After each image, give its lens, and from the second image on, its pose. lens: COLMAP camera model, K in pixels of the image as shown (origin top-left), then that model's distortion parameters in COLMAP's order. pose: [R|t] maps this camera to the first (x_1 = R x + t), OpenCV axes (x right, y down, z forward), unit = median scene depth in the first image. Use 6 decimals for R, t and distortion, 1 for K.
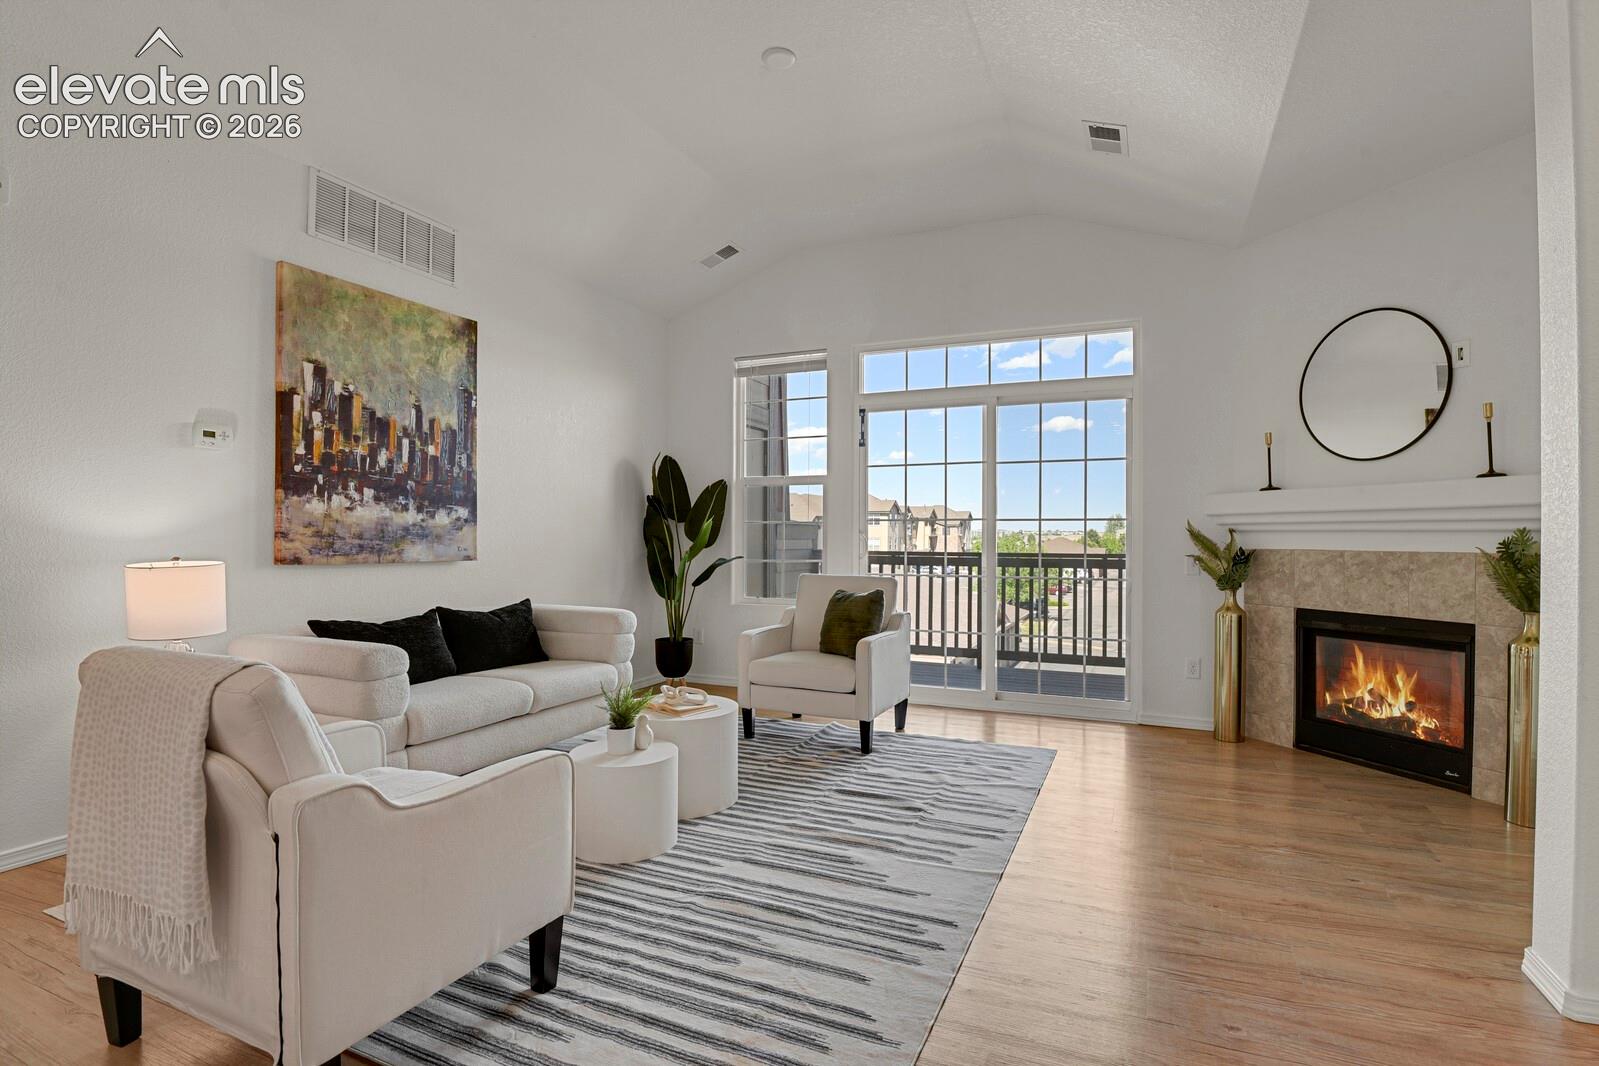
lens RADIAL K [[779.5, 0, 809.4], [0, 779.5, 534.4], [0, 0, 1]] dist [-0.023539, -0.005522]
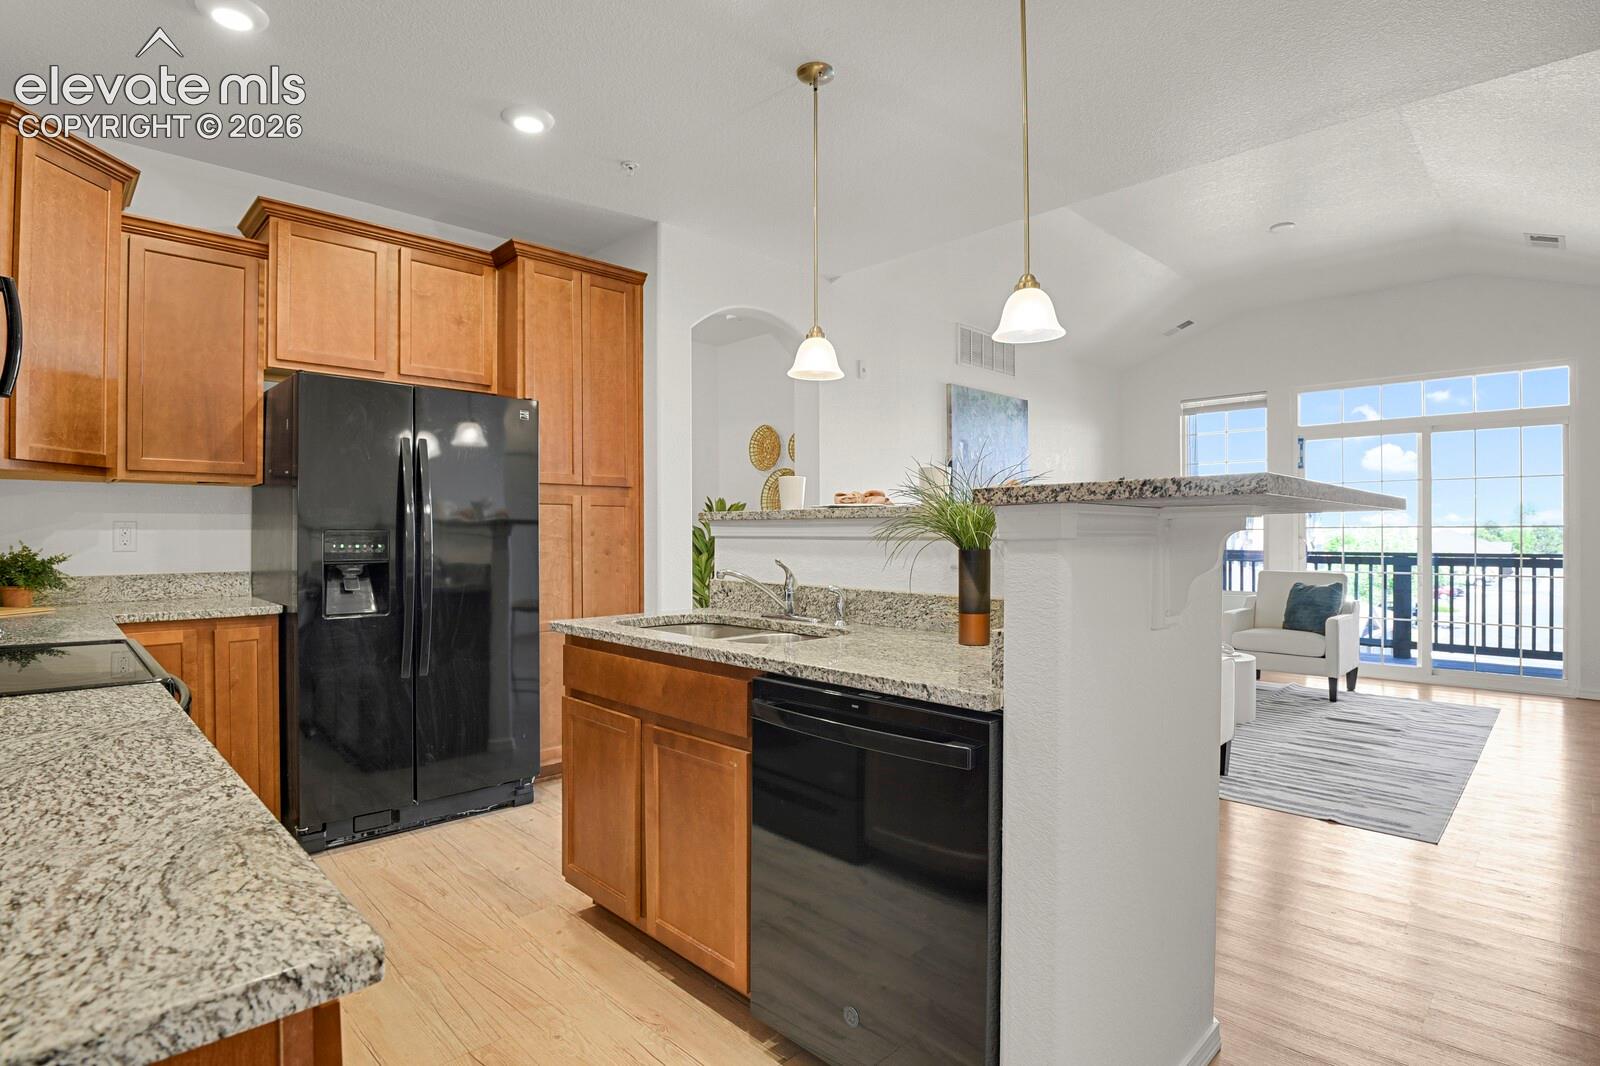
lens RADIAL K [[793.6, 0, 808.7], [0, 793.6, 534.2], [0, 0, 1]] dist [-0.020077, -0.008070]
pose [[0.932140, -0.006259, -0.362043, -0.298952], [0.008624, 0.999951, 0.004915, -0.029643], [0.361995, -0.007704, 0.932148, -0.647473]]
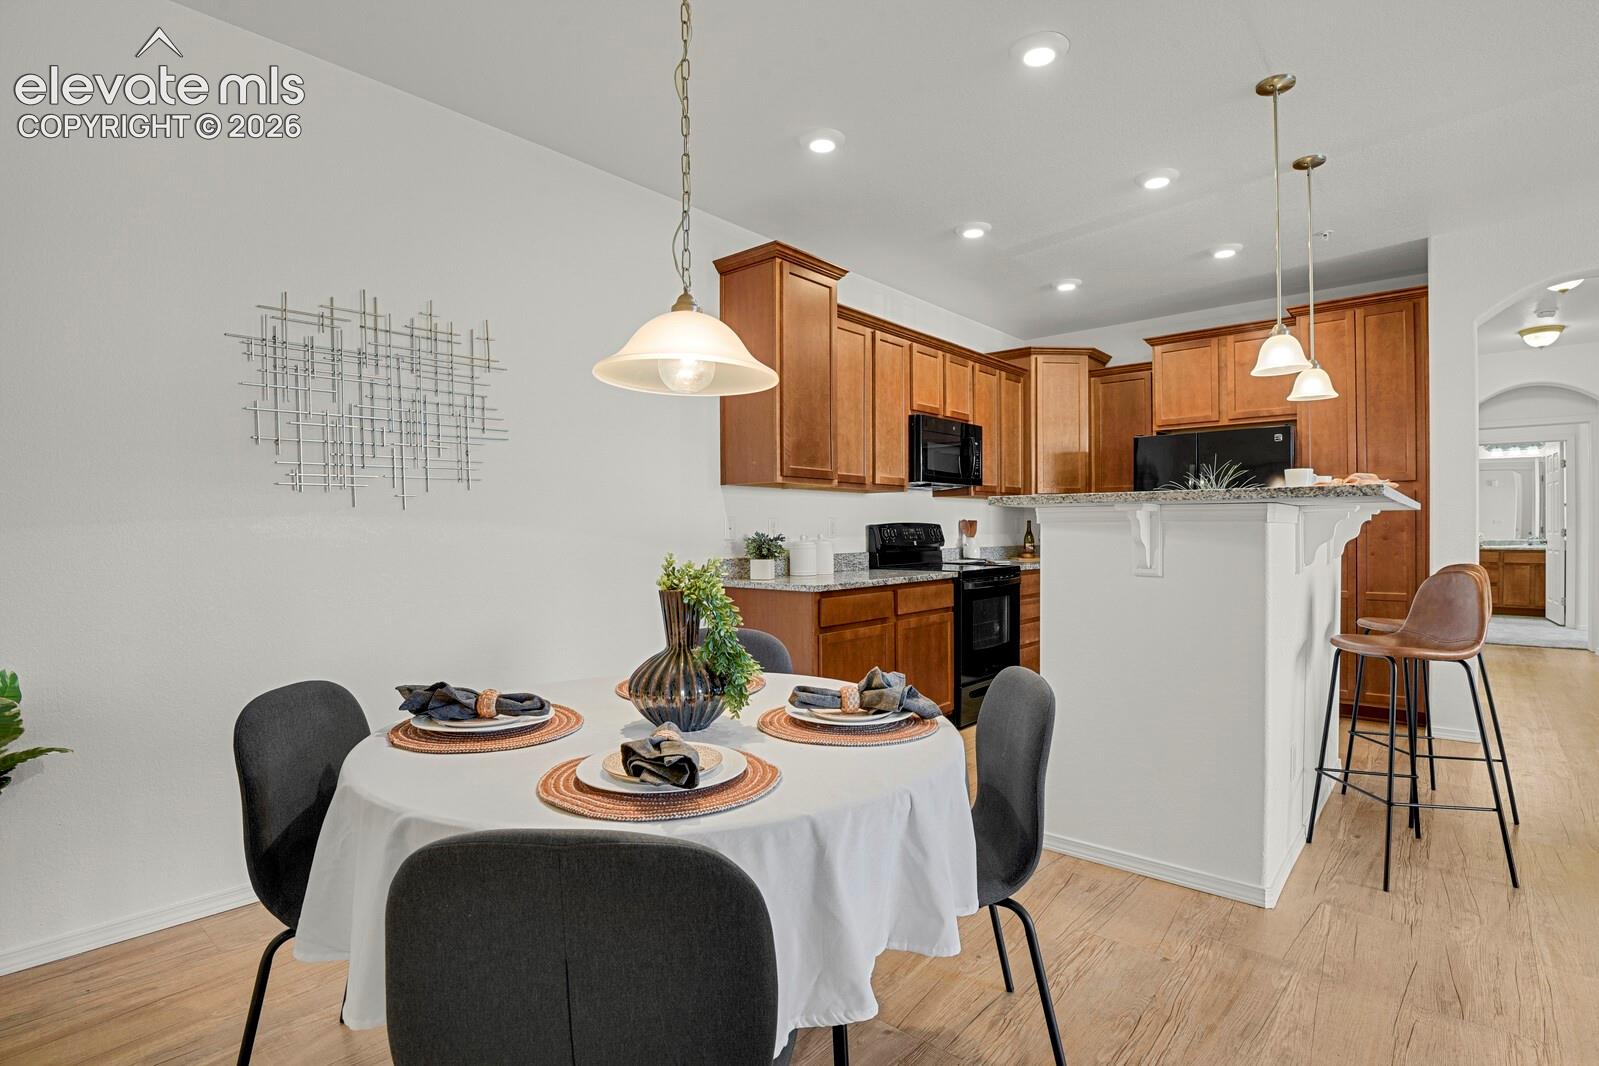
lens RADIAL K [[779.5, 0, 809.4], [0, 779.5, 534.4], [0, 0, 1]] dist [-0.023539, -0.005522]
pose [[-0.286093, 0.002141, -0.958200, 0.463586], [0.010511, 0.999944, -0.000904, -0.017070], [0.958144, -0.010331, -0.286099, -0.286976]]
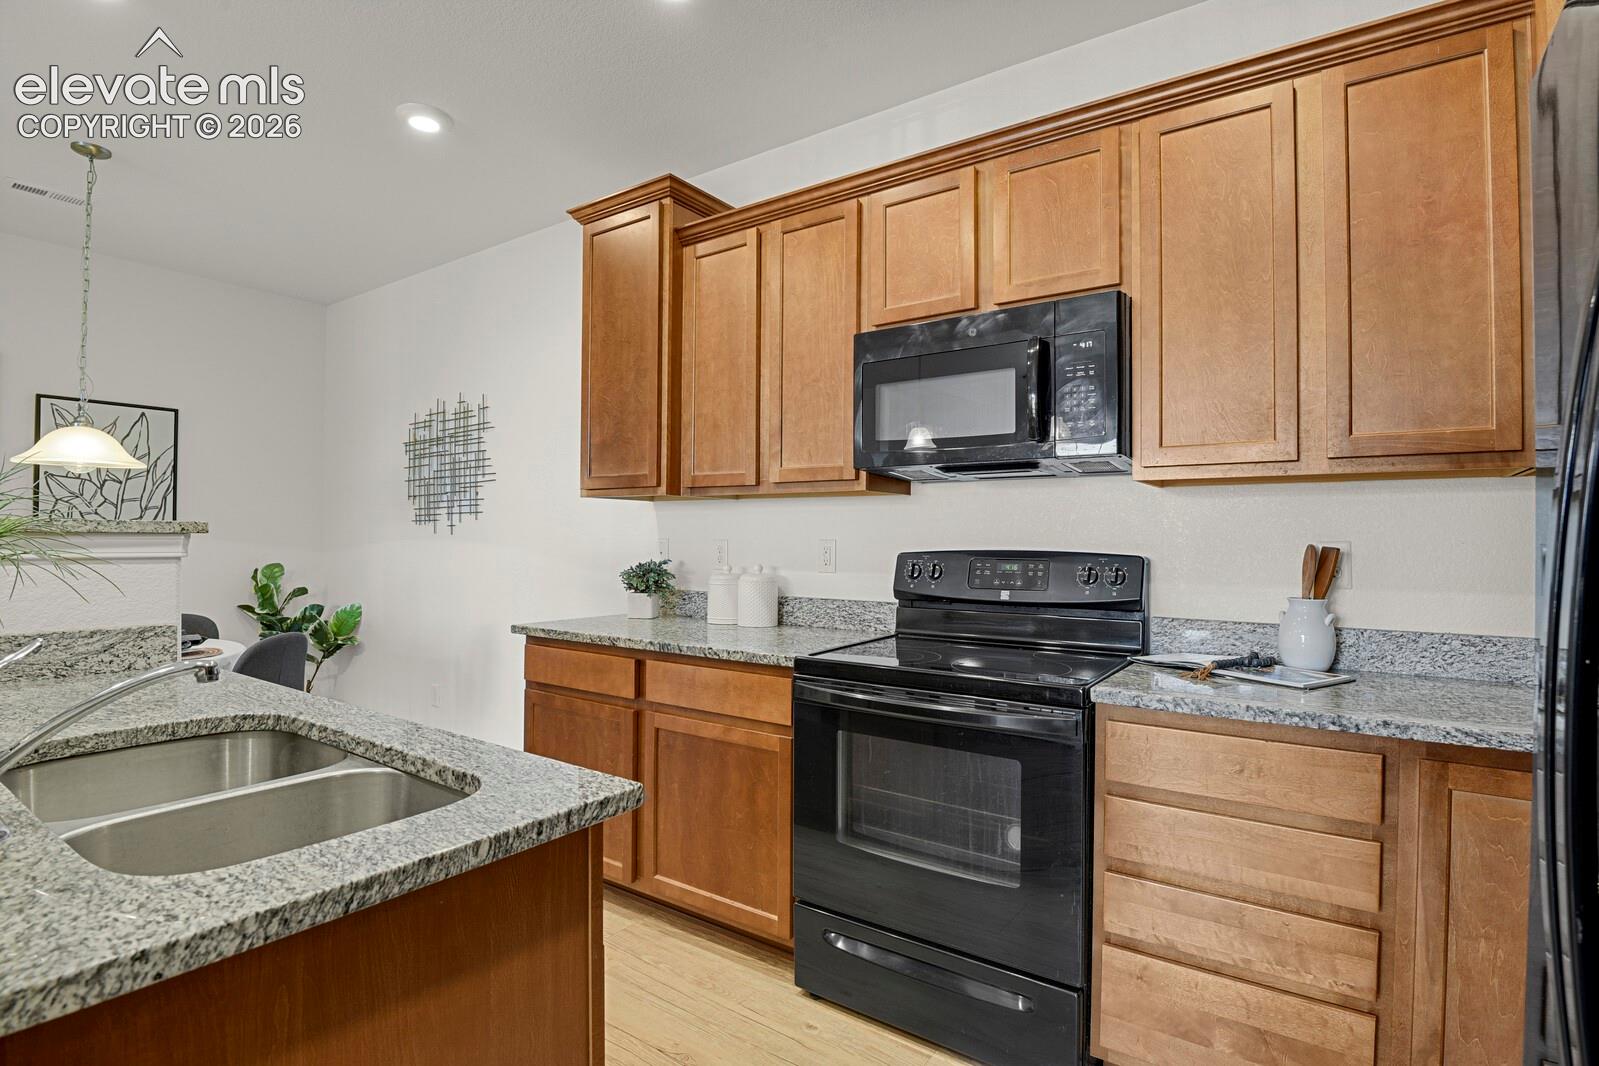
lens RADIAL K [[780.9, 0, 803.9], [0, 780.9, 532.7], [0, 0, 1]] dist [-0.027500, -0.001499]
pose [[-0.982147, -0.011928, 0.187736, -0.839614], [-0.014651, 0.999807, -0.013125, -0.040267], [-0.187543, -0.015641, -0.982132, 0.142885]]
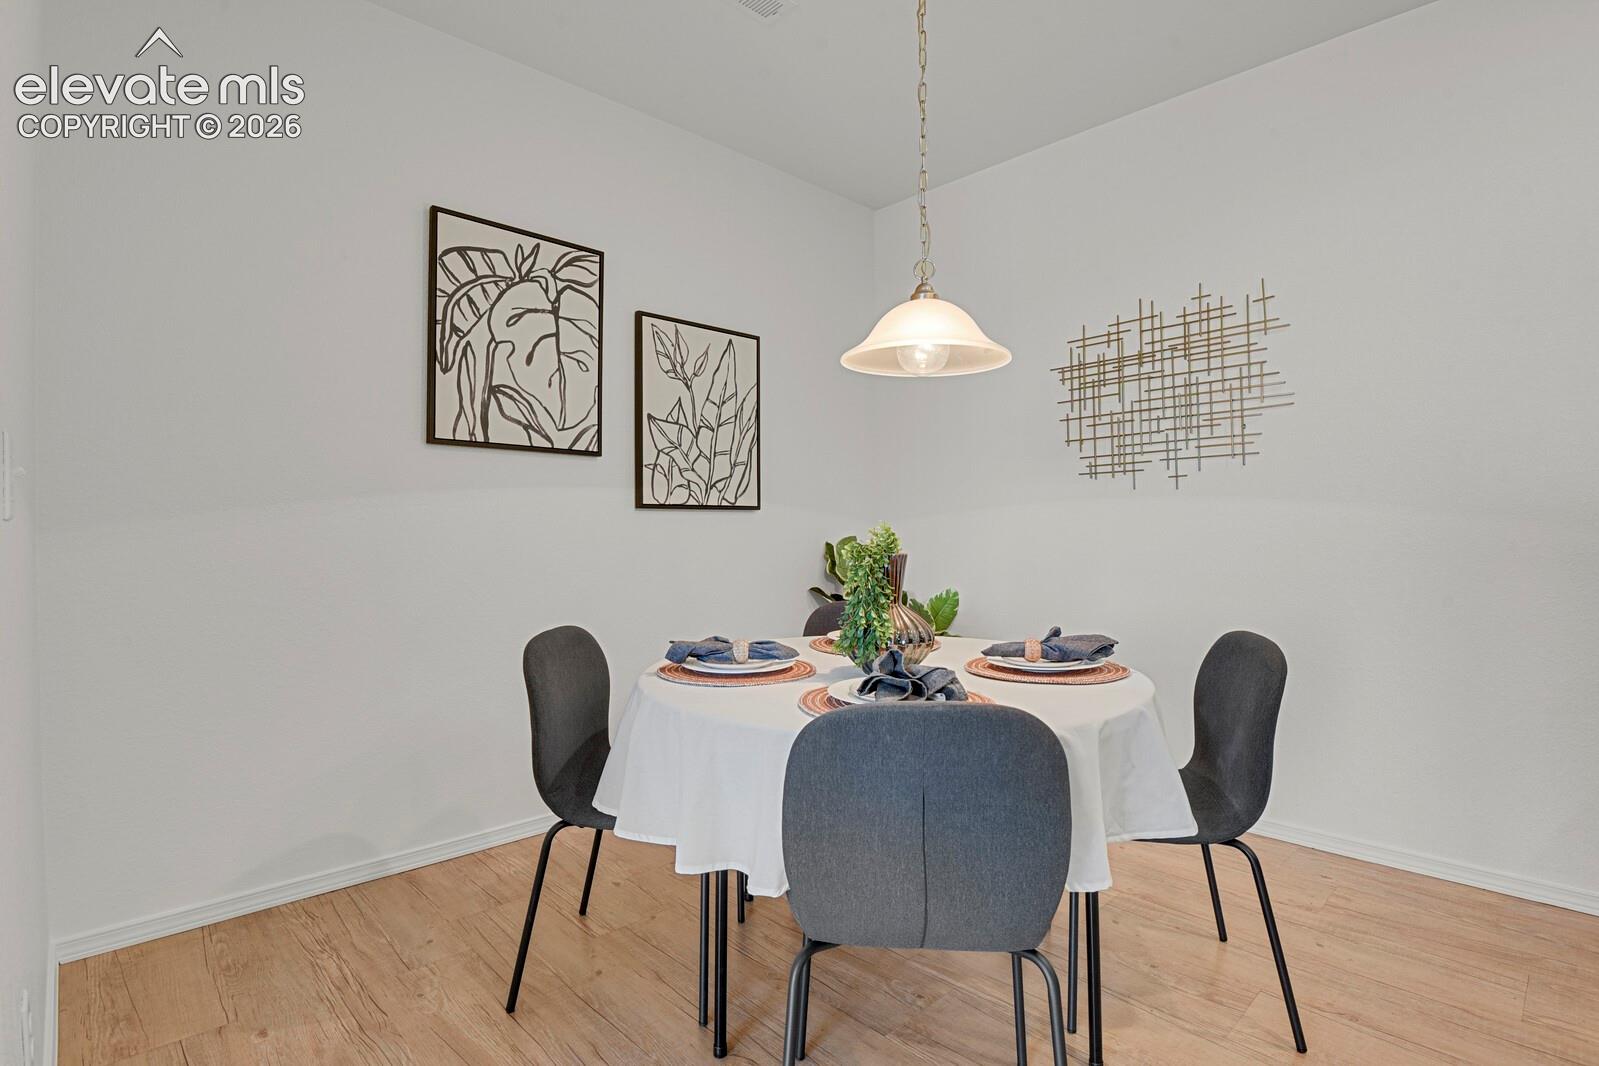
lens RADIAL K [[775.7, 0, 809.0], [0, 775.7, 533.6], [0, 0, 1]] dist [-0.021799, -0.006817]
pose [[-0.926723, -0.004159, 0.375722, -0.075940], [-0.003441, 0.999991, 0.002581, -0.000287], [-0.375729, 0.001099, -0.926729, 0.001081]]
